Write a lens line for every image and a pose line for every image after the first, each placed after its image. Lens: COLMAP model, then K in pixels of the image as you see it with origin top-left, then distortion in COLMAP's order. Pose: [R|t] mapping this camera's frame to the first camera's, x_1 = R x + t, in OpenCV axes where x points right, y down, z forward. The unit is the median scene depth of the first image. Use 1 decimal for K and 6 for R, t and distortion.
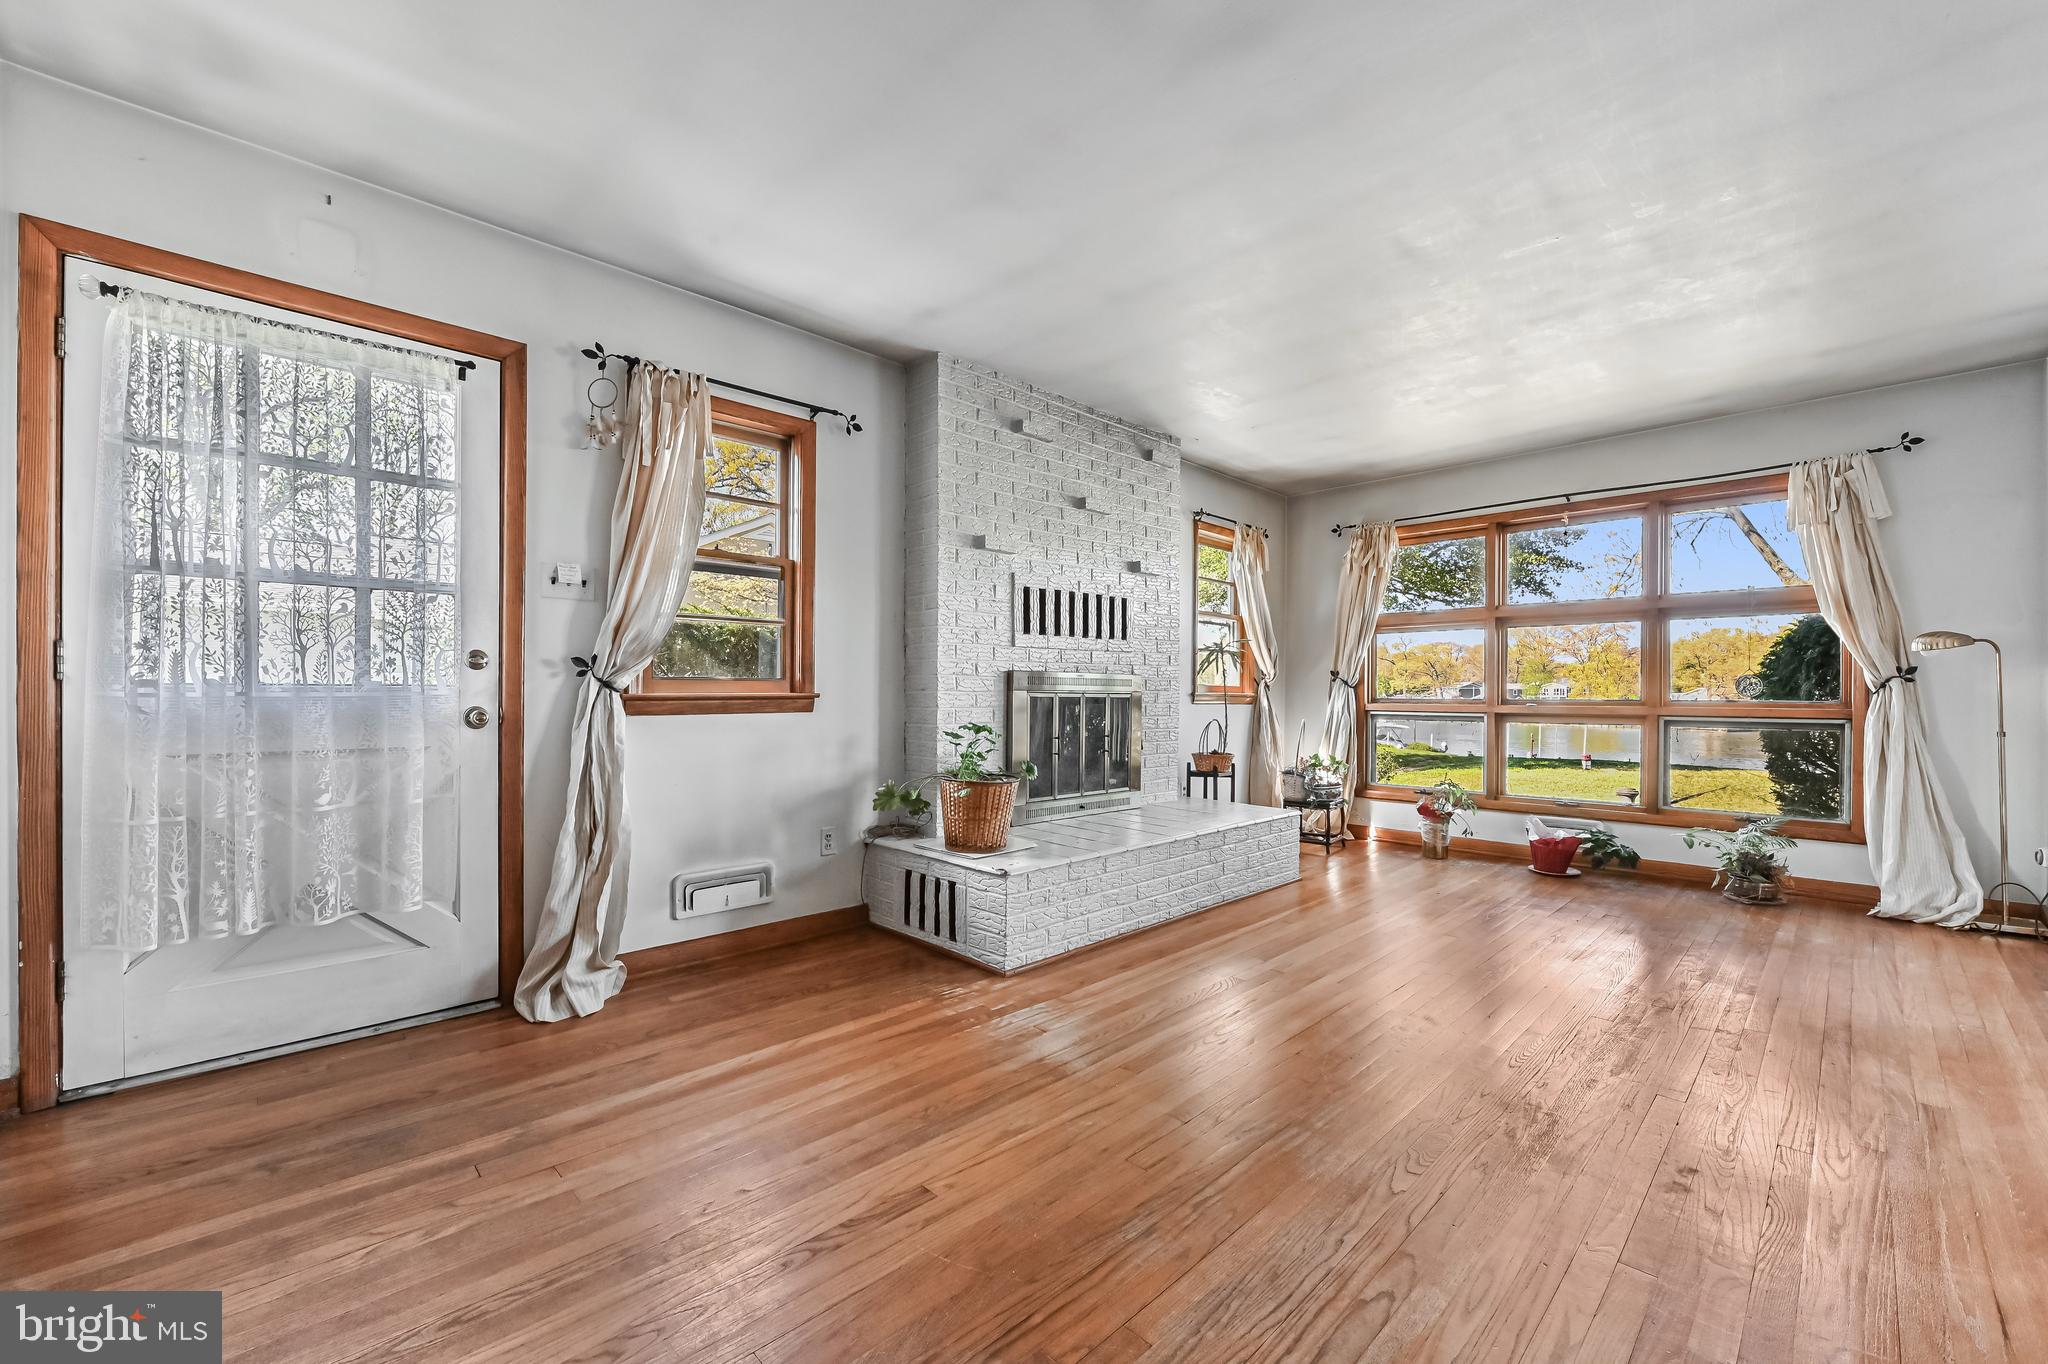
lens RADIAL K [[815.4, 0, 1024.9], [0, 815.4, 695.1], [0, 0, 1]] dist [-0.011137, -0.001120]
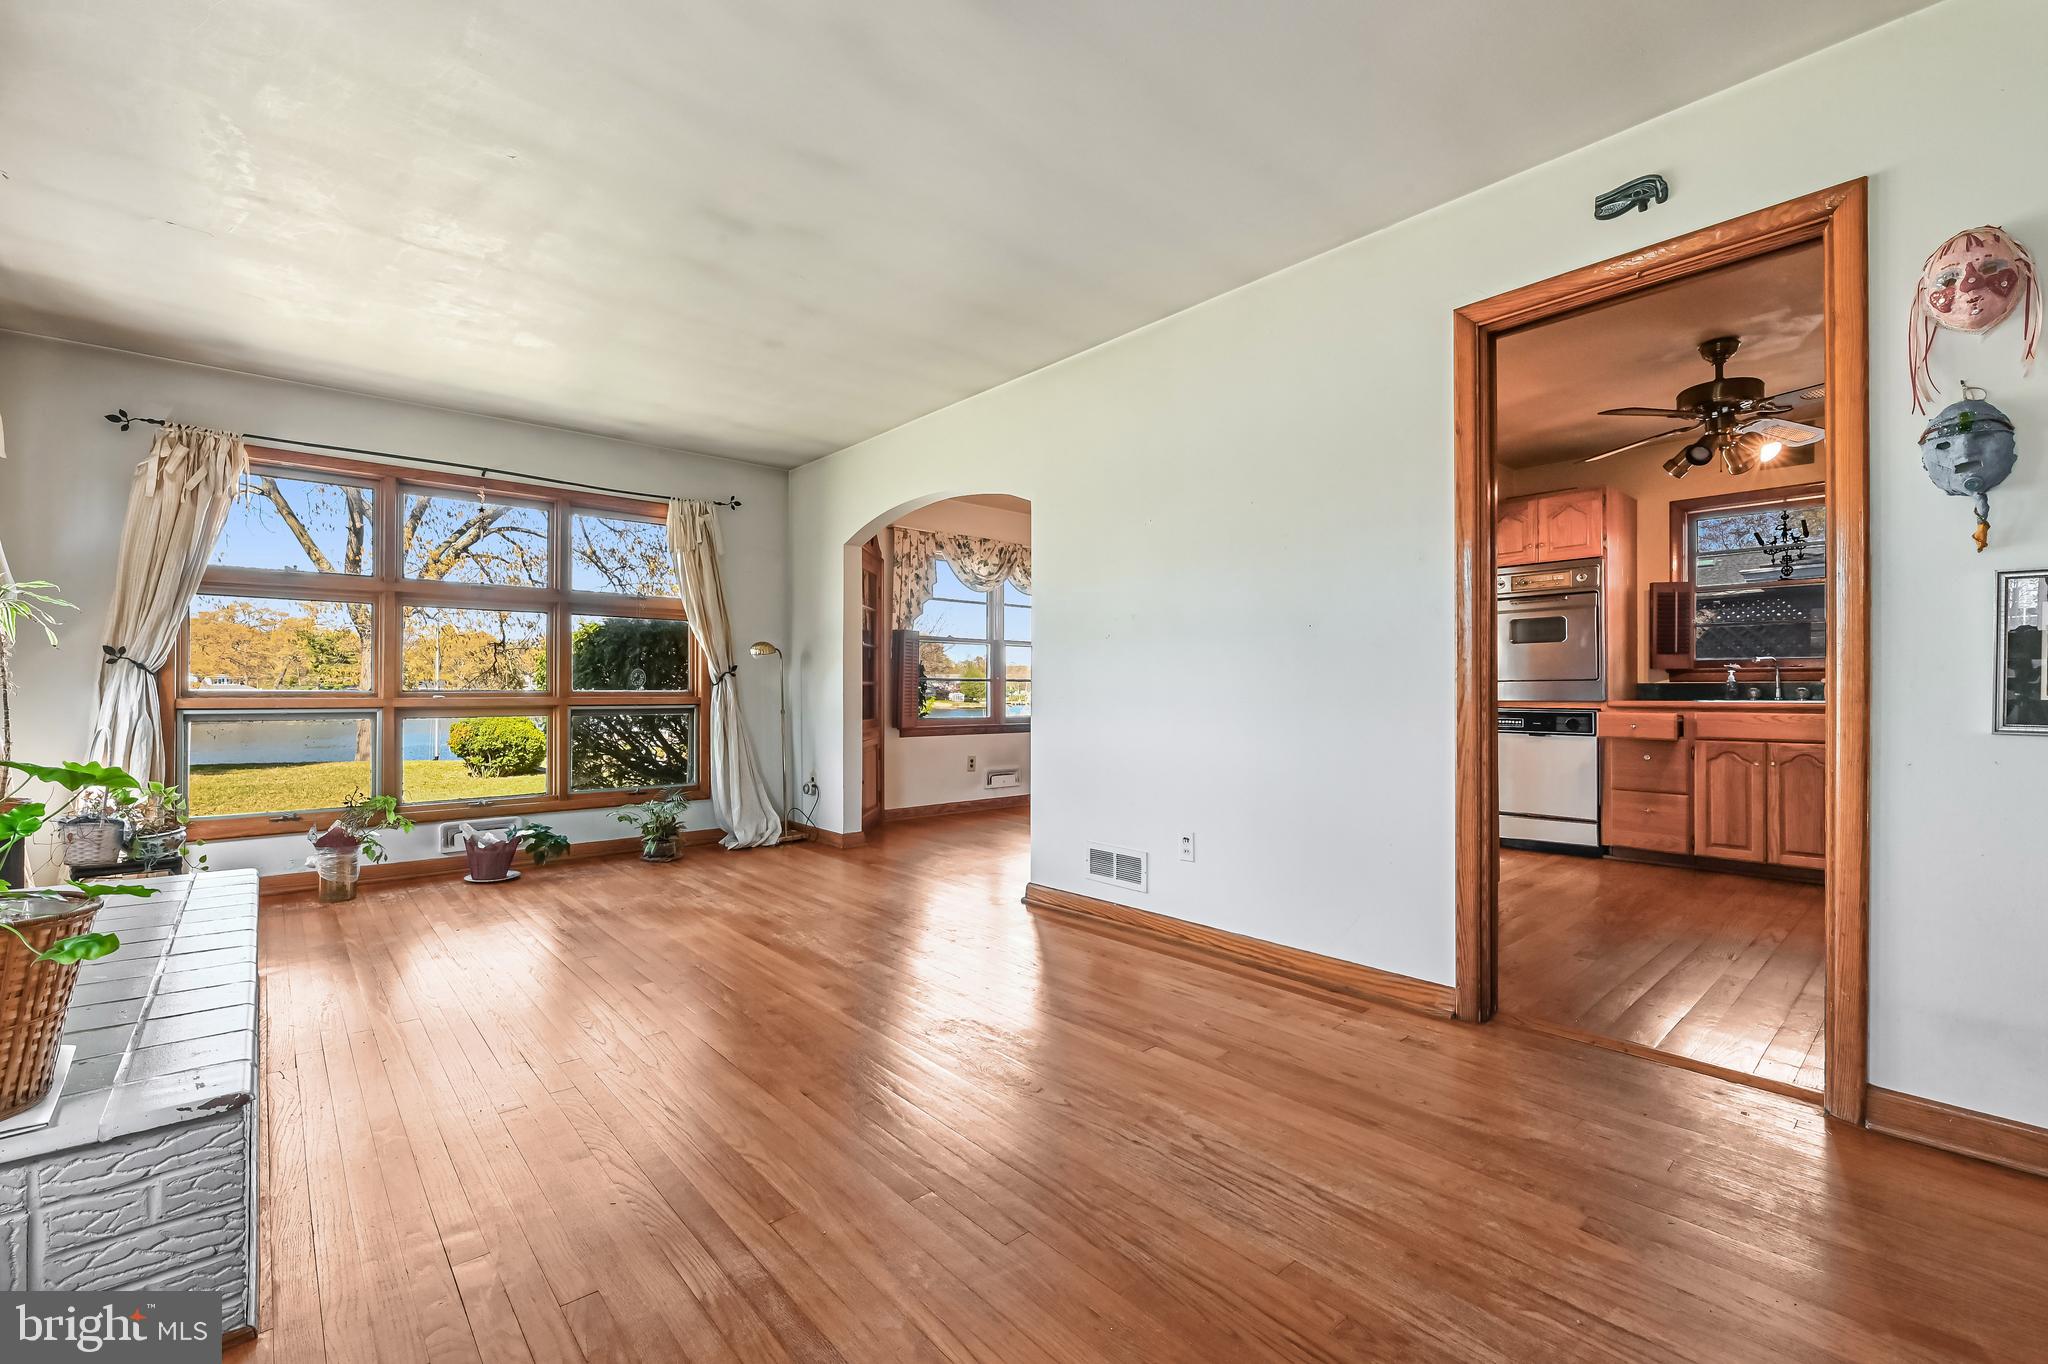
lens RADIAL K [[857.7, 0, 1018.2], [0, 857.7, 684.0], [0, 0, 1]] dist [-0.003006, -0.000130]
pose [[0.051146, 0.000717, 0.998691, -0.326154], [-0.001044, 0.999999, -0.000664, -0.002390], [-0.998691, -0.001009, 0.051147, 0.404965]]
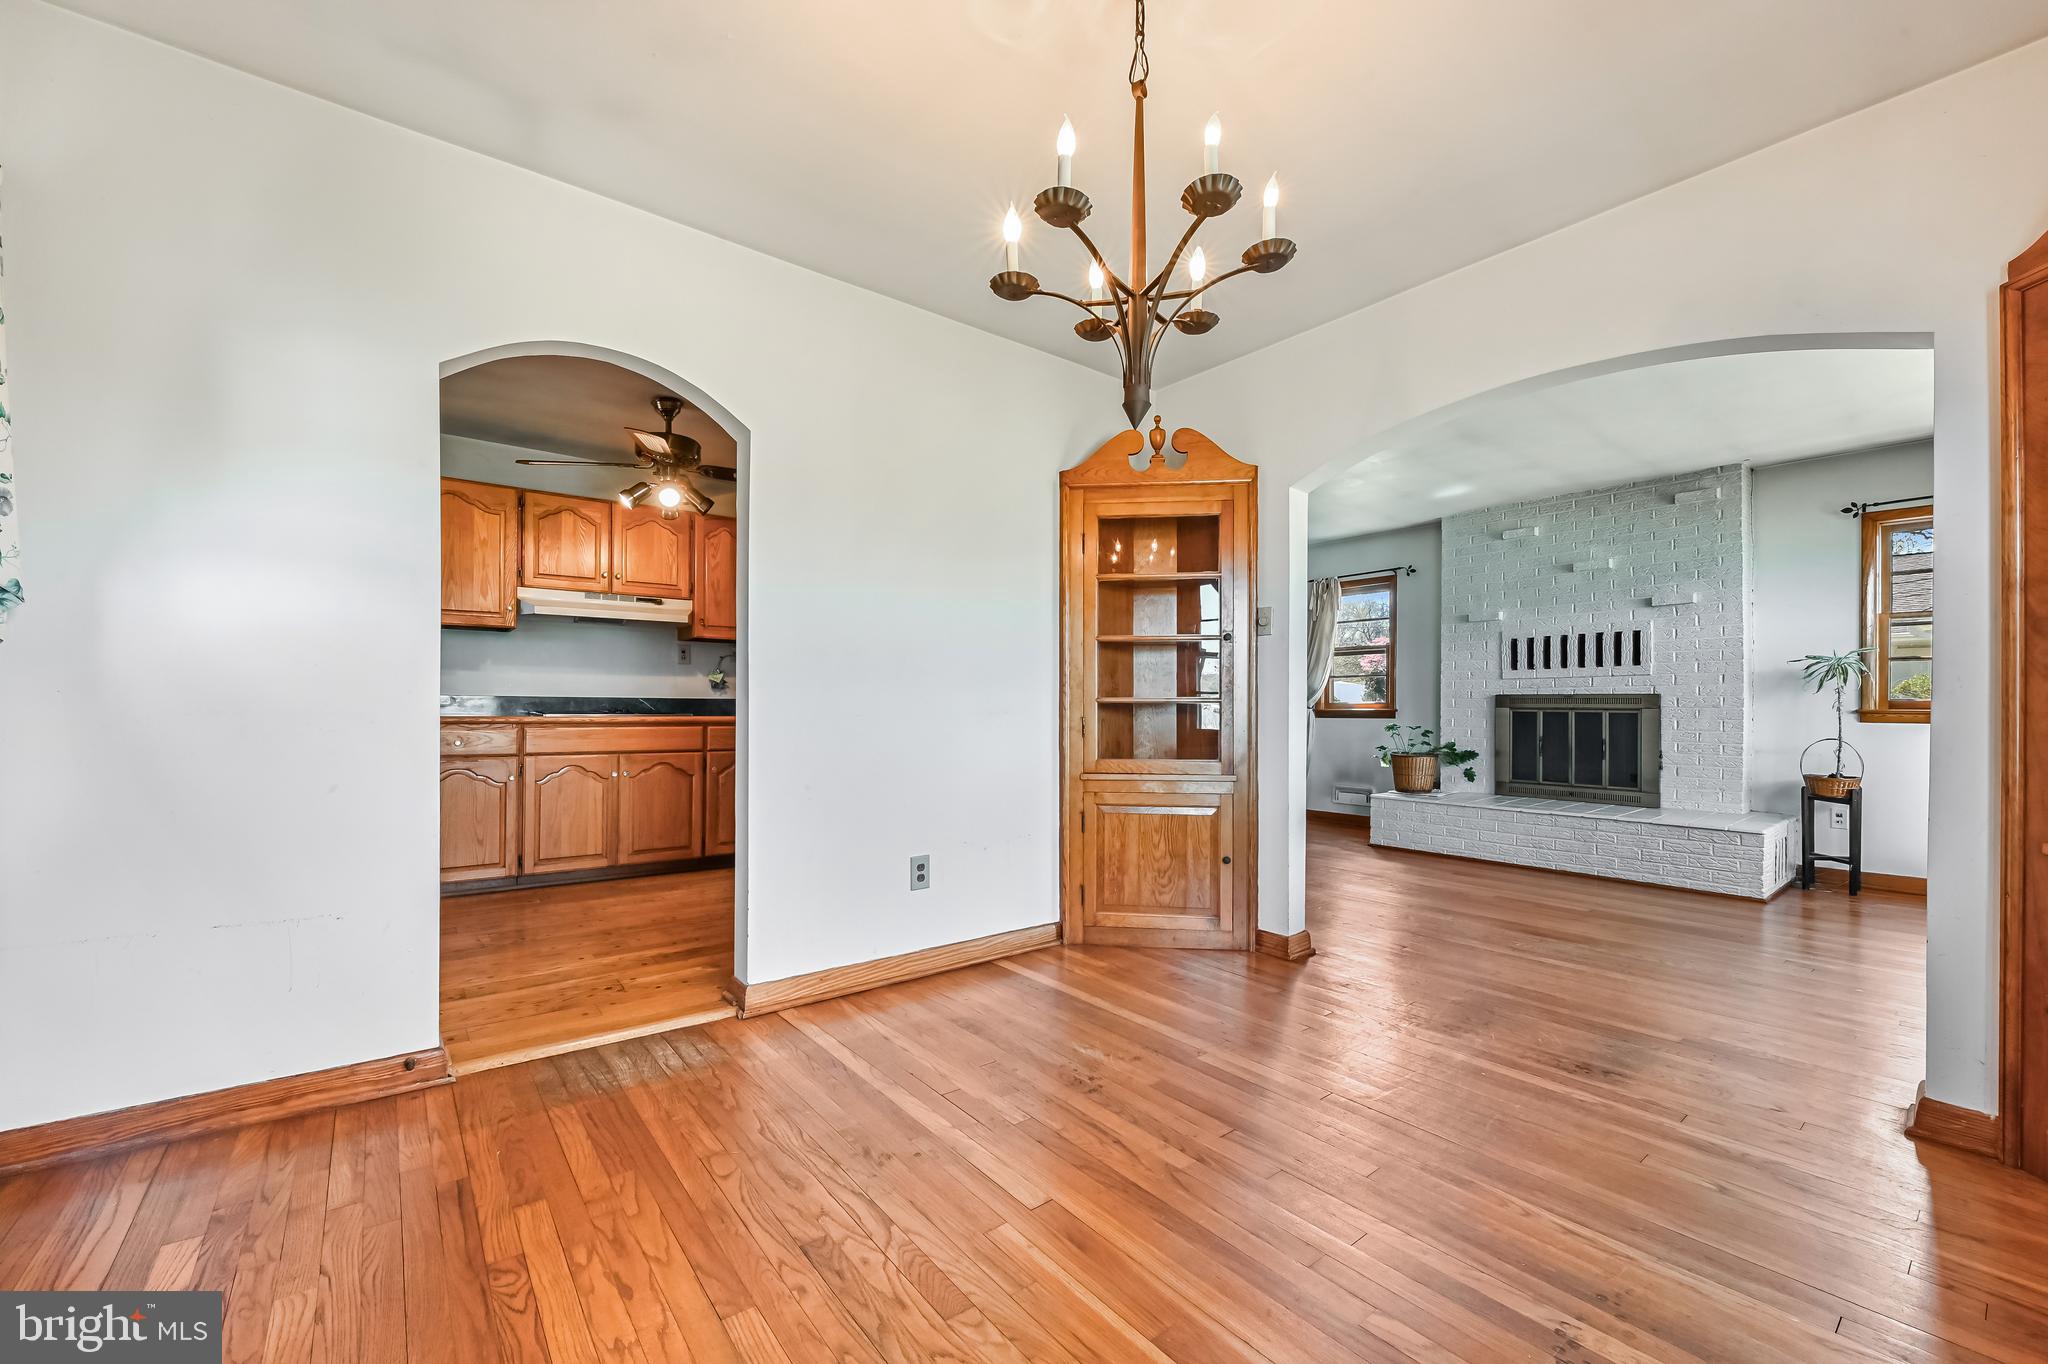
lens RADIAL K [[815.4, 0, 1027.5], [0, 815.4, 701.2], [0, 0, 1]] dist [-0.011137, -0.001120]
pose [[-0.100405, -0.012385, -0.994870, 1.513453], [-0.006661, 0.999908, -0.011776, 0.006409], [0.994924, 0.005445, -0.100478, 0.242170]]
